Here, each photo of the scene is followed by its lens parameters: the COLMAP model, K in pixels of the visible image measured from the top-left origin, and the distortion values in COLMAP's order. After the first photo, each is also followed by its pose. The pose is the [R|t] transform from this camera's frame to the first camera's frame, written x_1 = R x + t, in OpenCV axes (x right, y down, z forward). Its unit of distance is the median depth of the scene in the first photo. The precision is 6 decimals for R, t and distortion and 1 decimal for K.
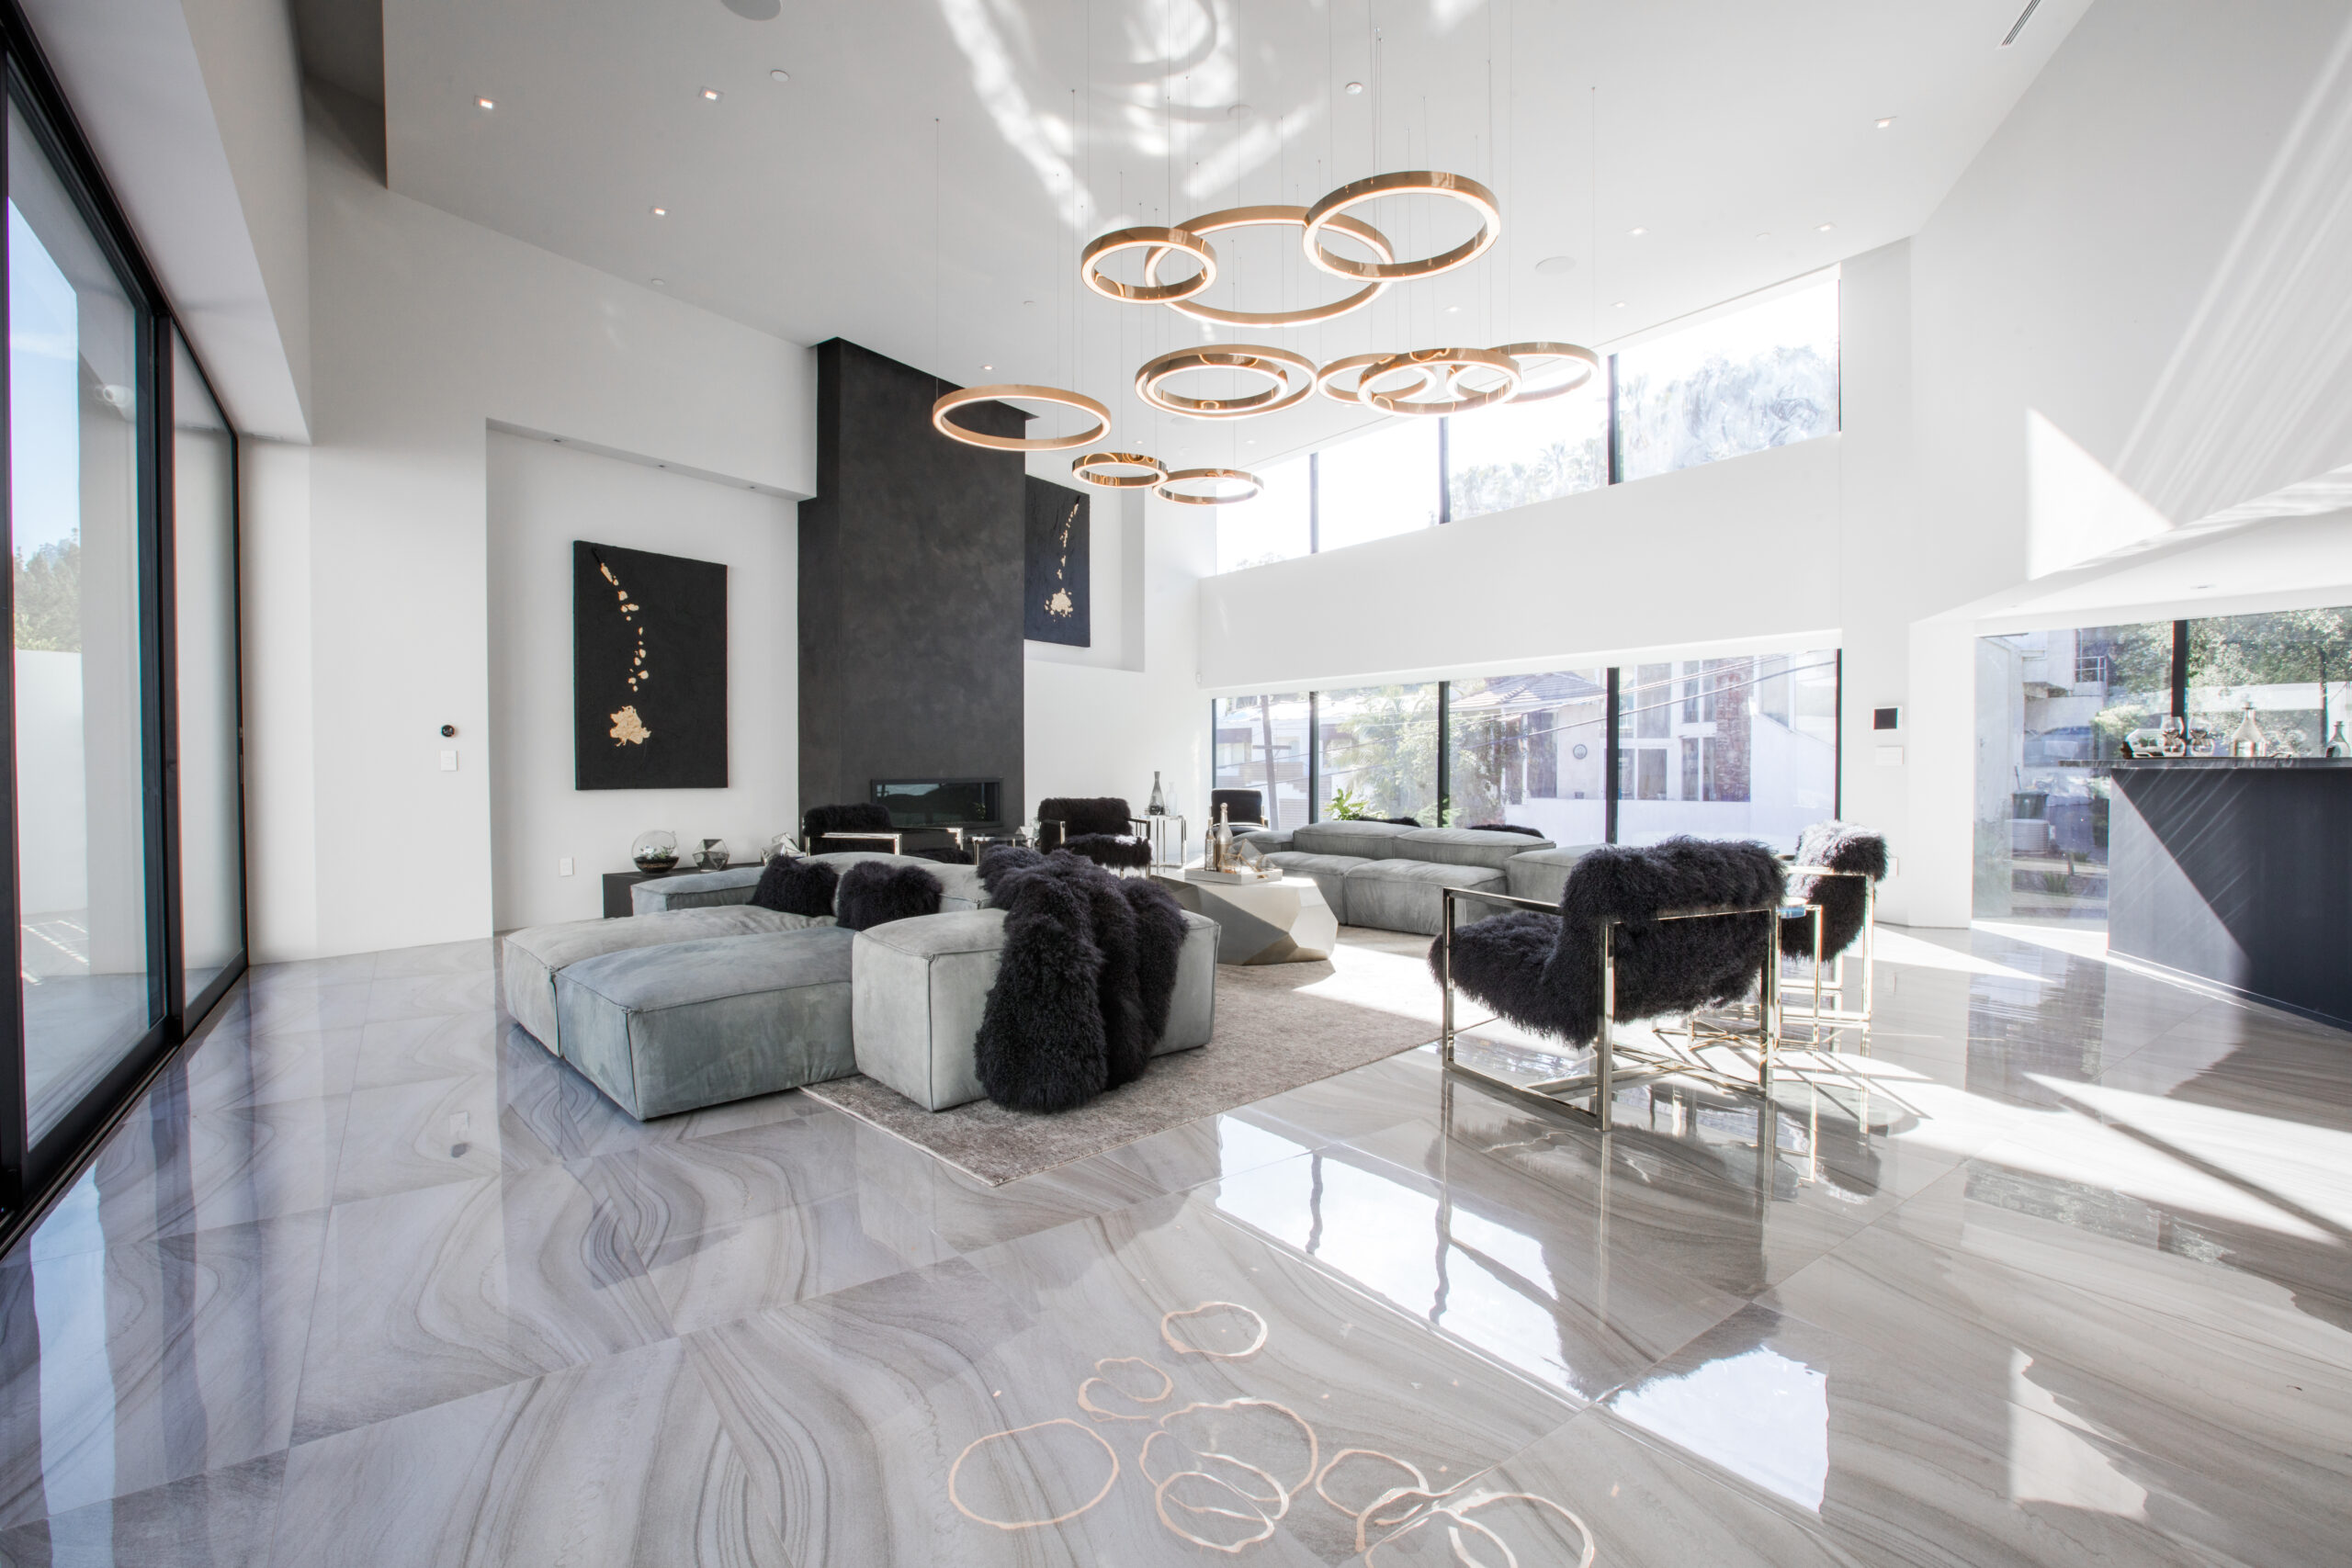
lens RADIAL K [[1072.4, 0, 1146.3], [0, 1072.4, 791.9], [0, 0, 1]] dist [0.000155, -0.000009]
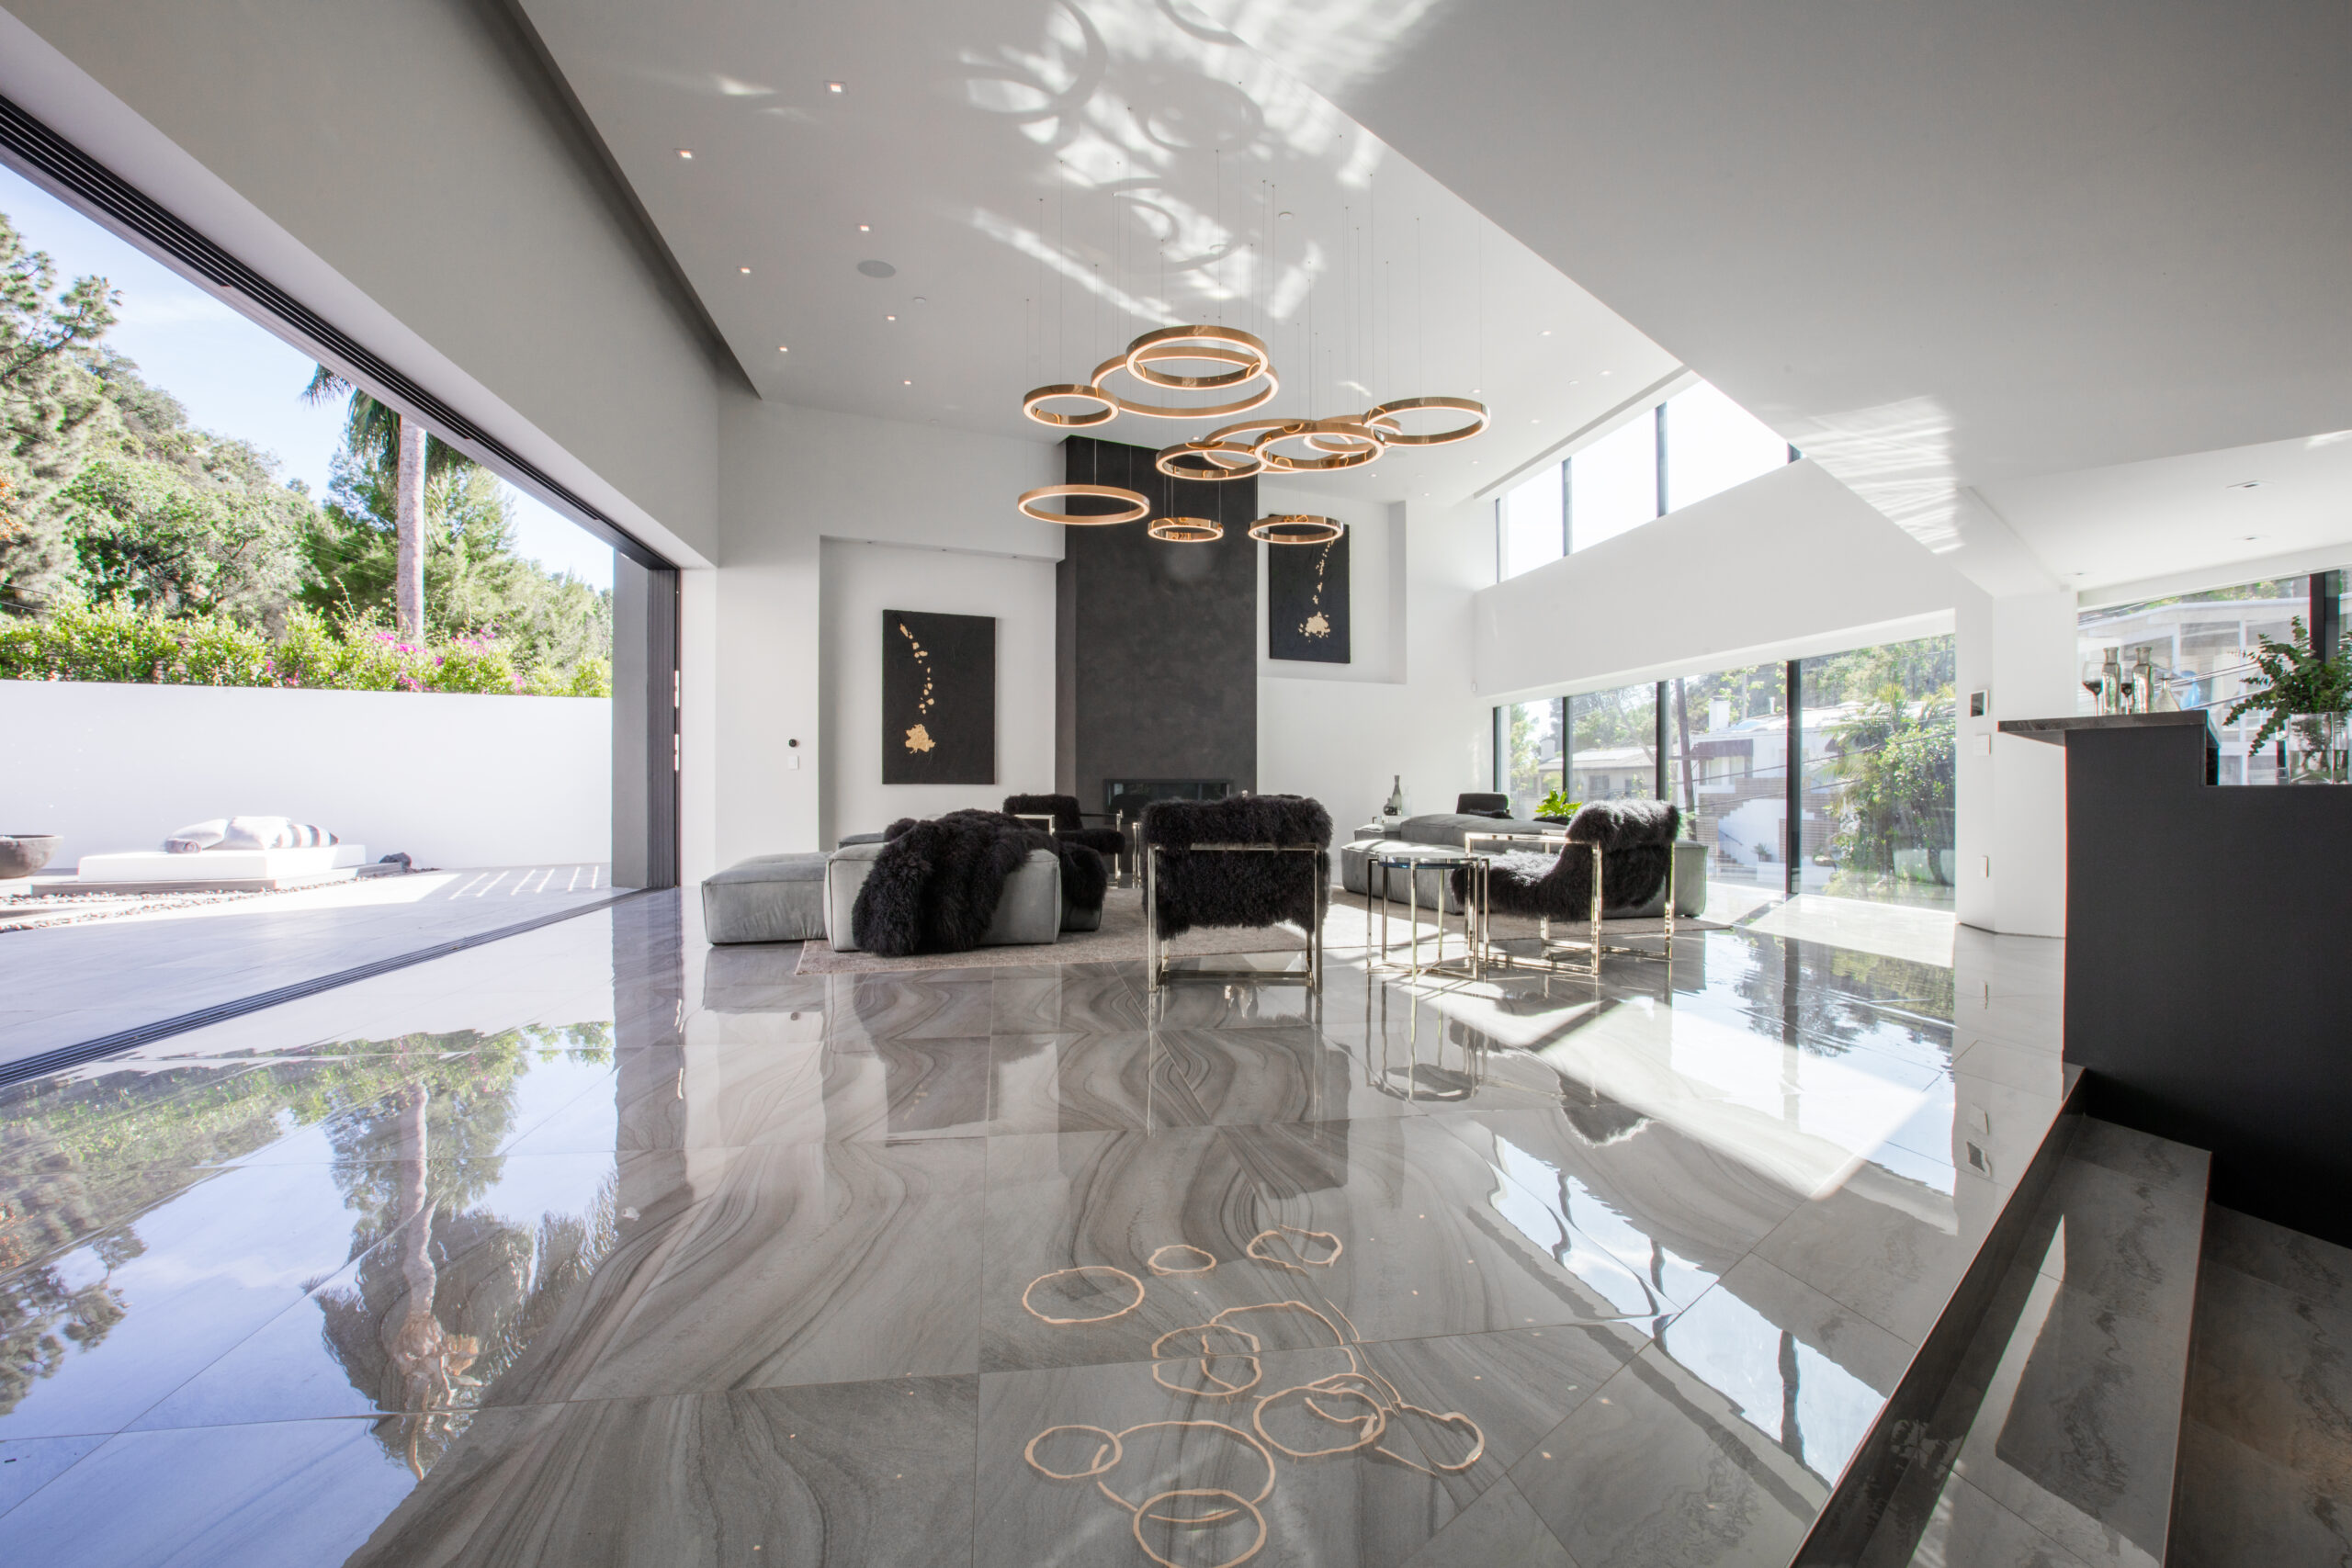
lens RADIAL K [[1114.3, 0, 1176.0], [0, 1114.3, 784.0], [0, 0, 1]] dist [-0.000158, 0.000015]
pose [[0.902730, 0.001215, -0.430205, 0.436650], [-0.012013, 0.999677, -0.022385, 0.025488], [0.430039, 0.025376, 0.902454, -0.159336]]
